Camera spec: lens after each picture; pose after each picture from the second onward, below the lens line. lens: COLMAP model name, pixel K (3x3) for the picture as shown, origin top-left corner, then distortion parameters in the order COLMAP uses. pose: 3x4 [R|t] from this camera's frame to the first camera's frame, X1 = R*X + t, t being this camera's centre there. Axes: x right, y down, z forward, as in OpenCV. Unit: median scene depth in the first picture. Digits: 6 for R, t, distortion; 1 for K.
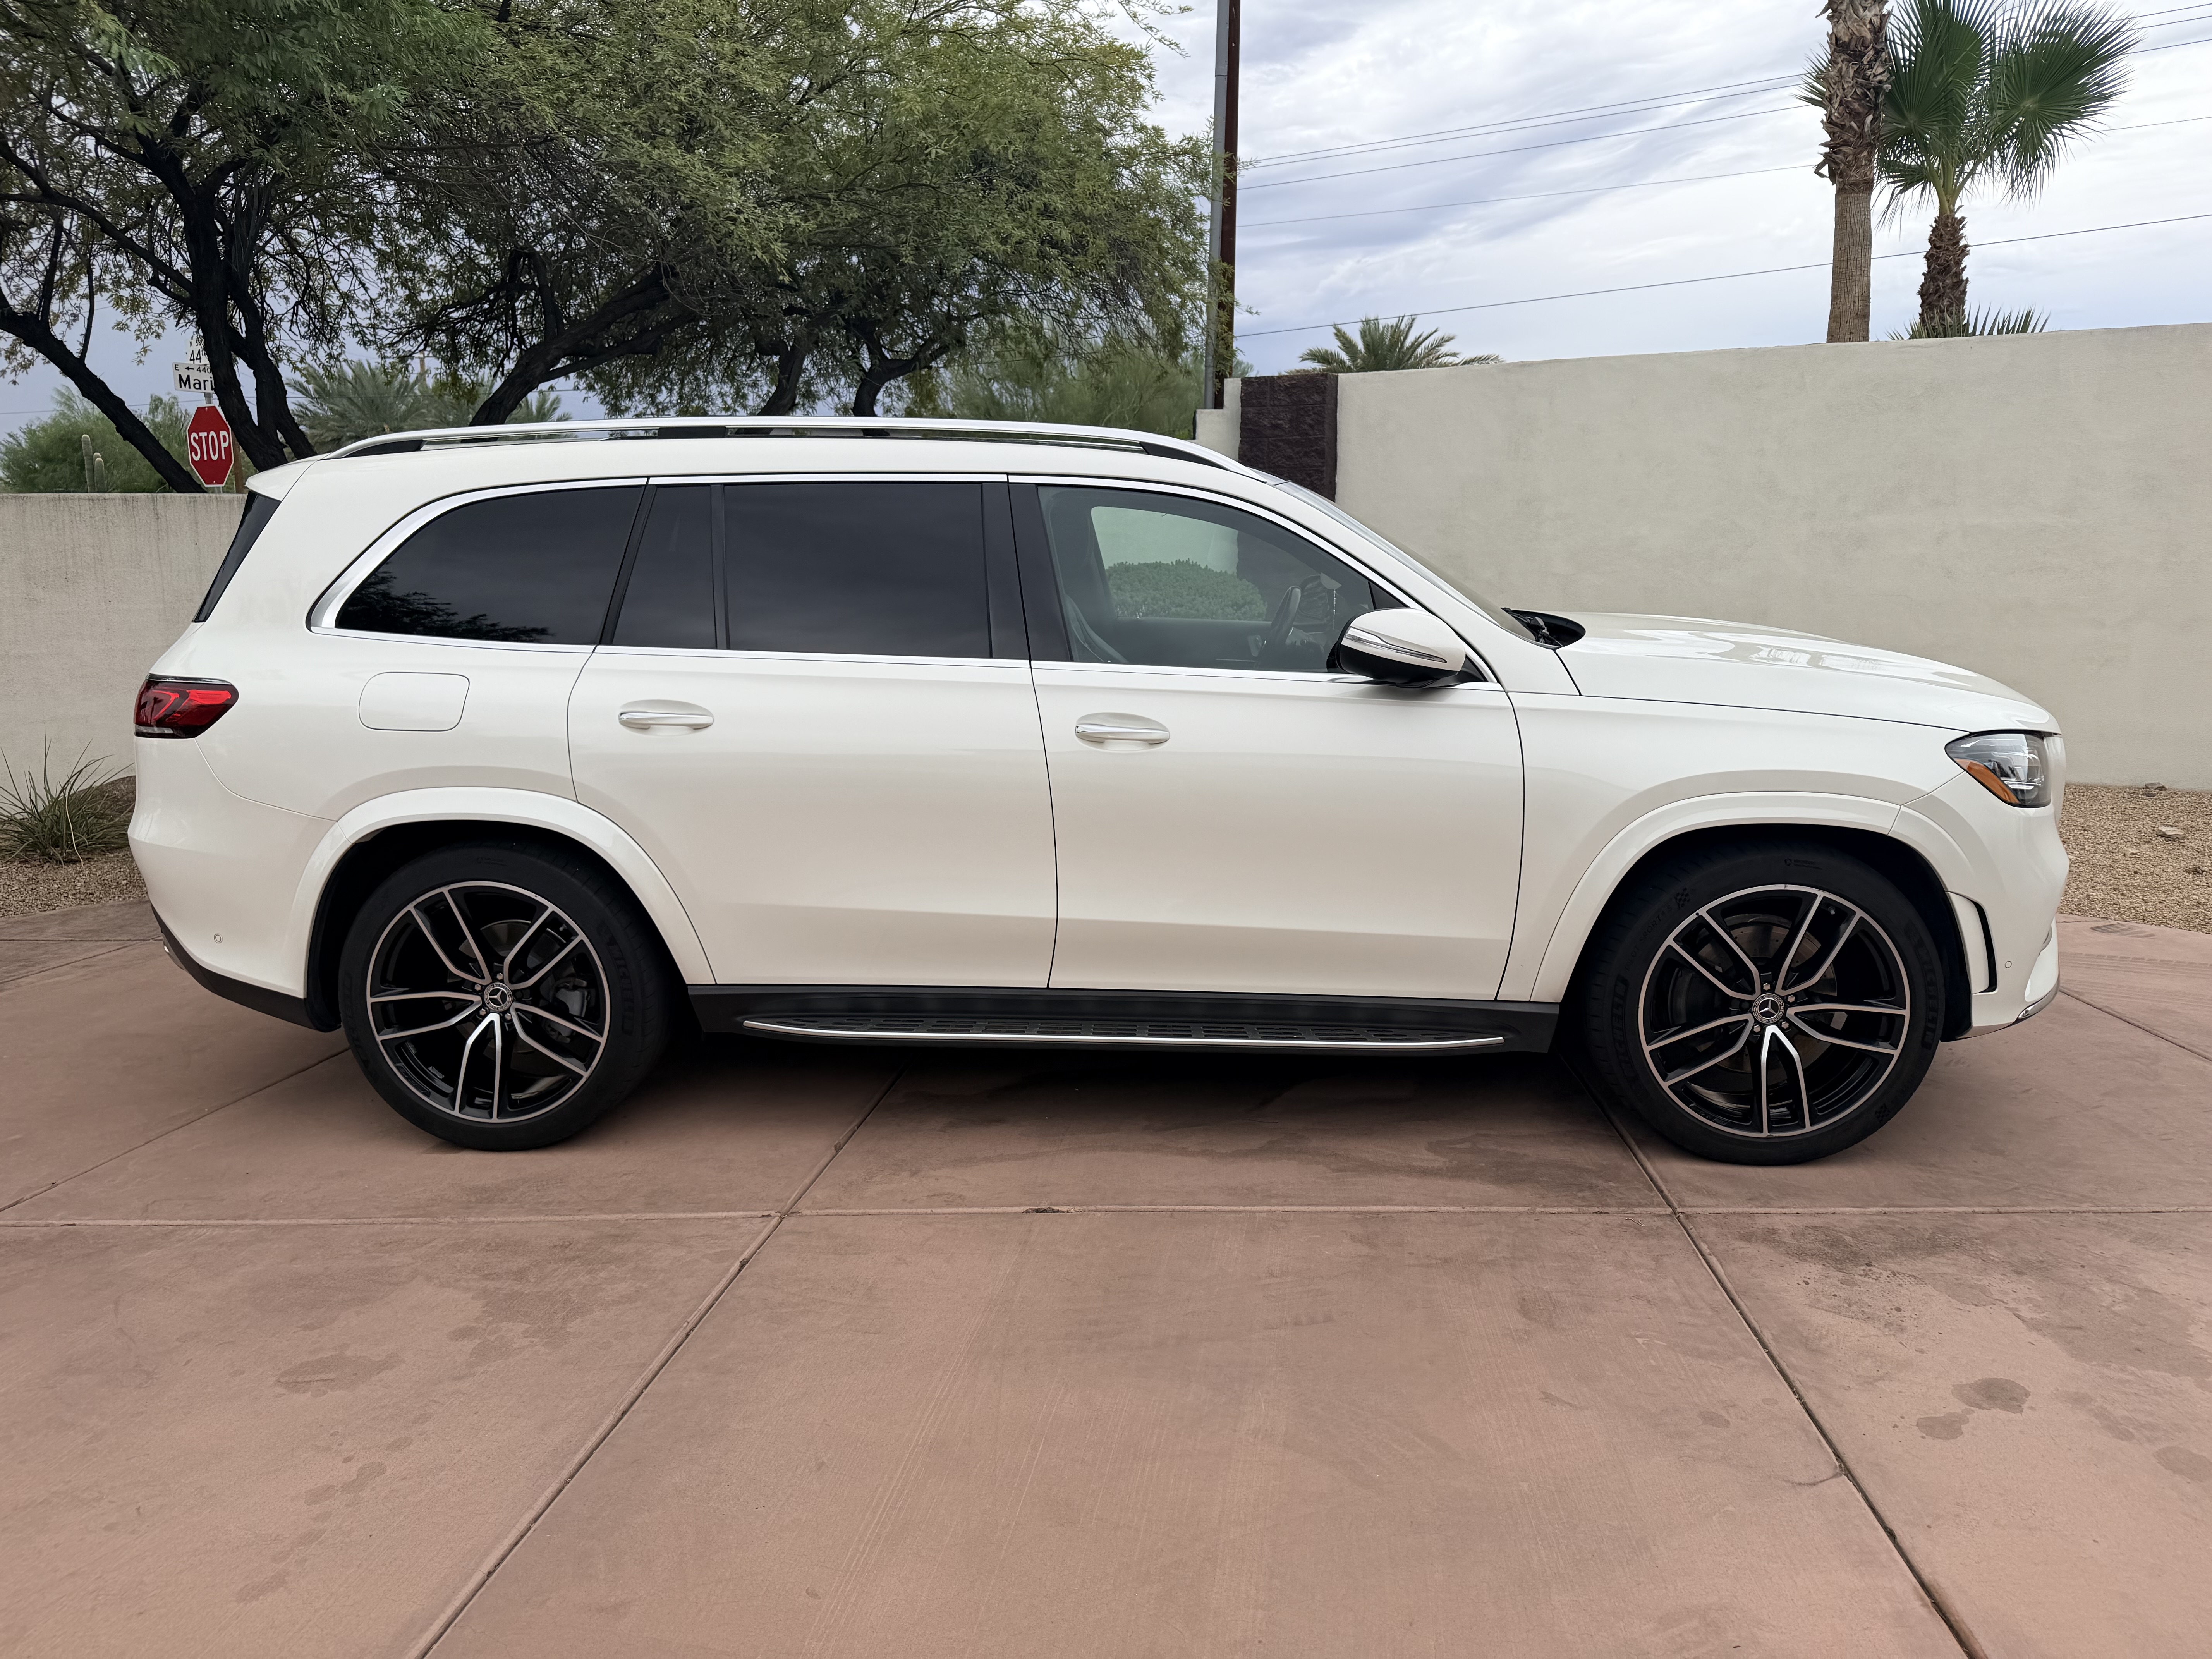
lens RADIAL K [[1656.4, 0, 937.1], [0, 1656.4, 828.6], [0, 0, 1]] dist [0.108609, -0.140193]
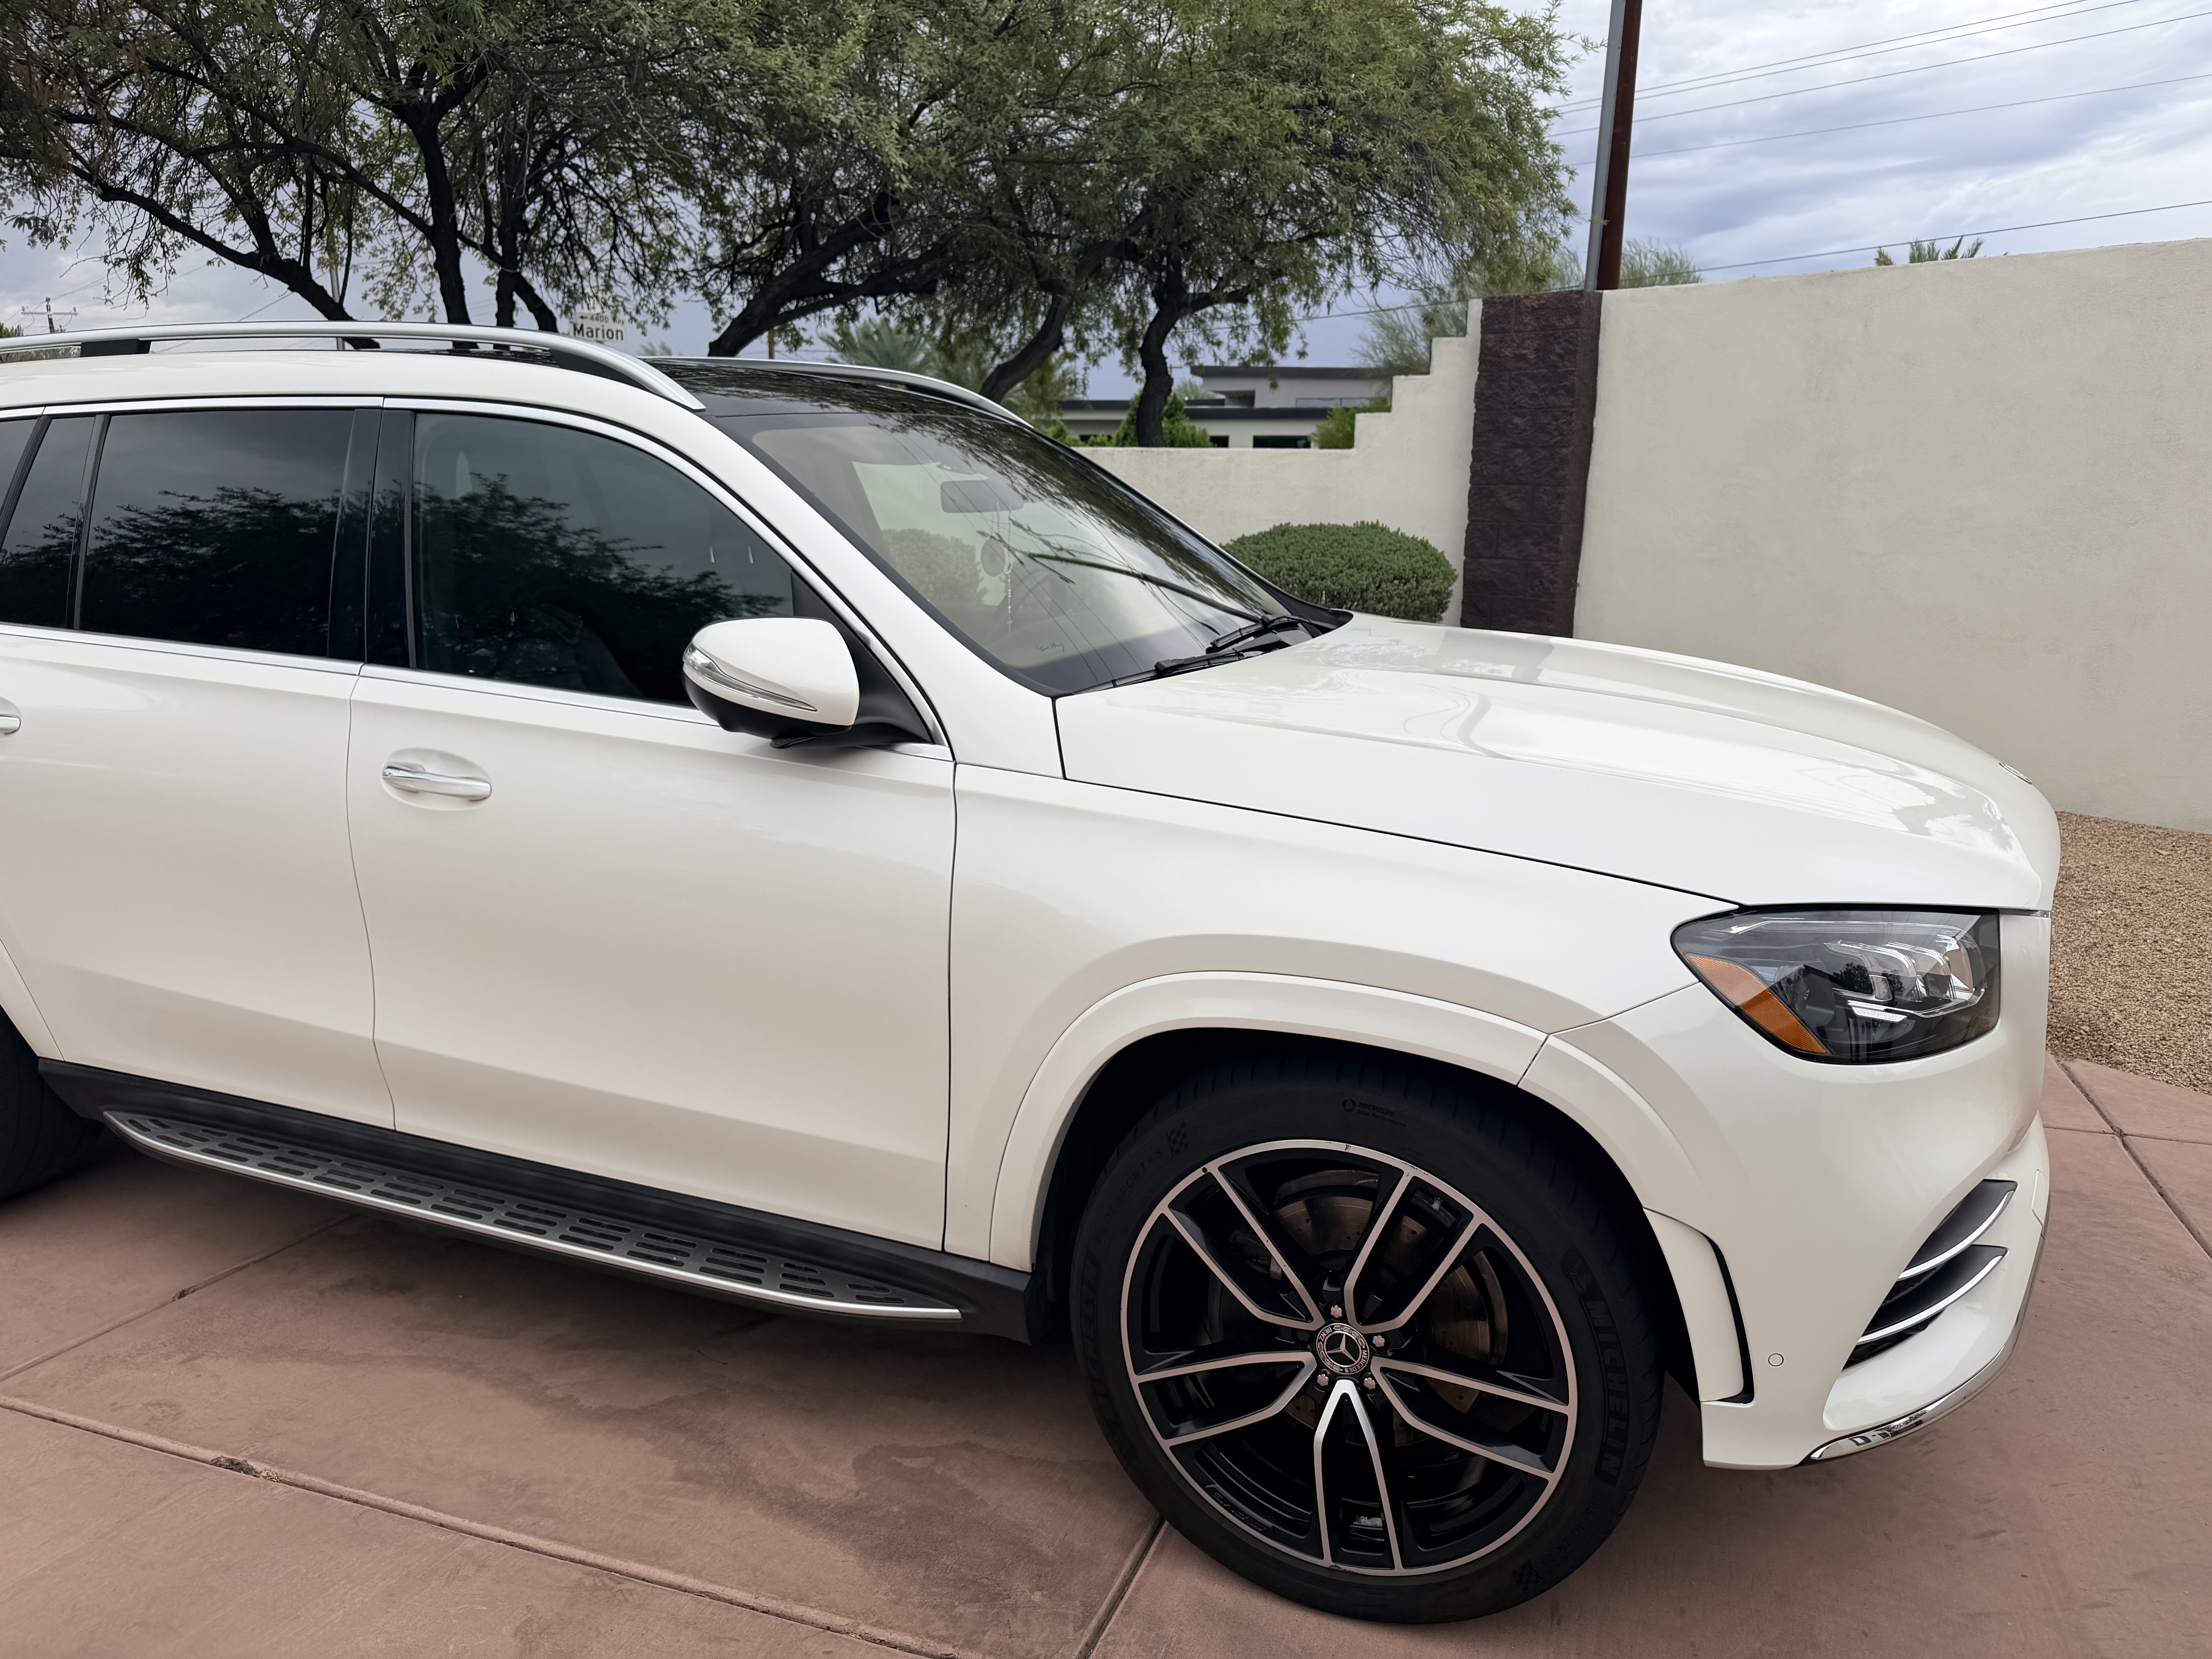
lens RADIAL K [[1539.2, 0, 1106.0], [0, 1539.2, 829.5], [0, 0, 1]] dist [0.005383, 0.000366]
pose [[0.950614, 0.083092, -0.299047, 0.506368], [-0.068756, 0.995936, 0.058166, -0.084745], [0.302665, -0.034732, 0.952464, 0.441204]]
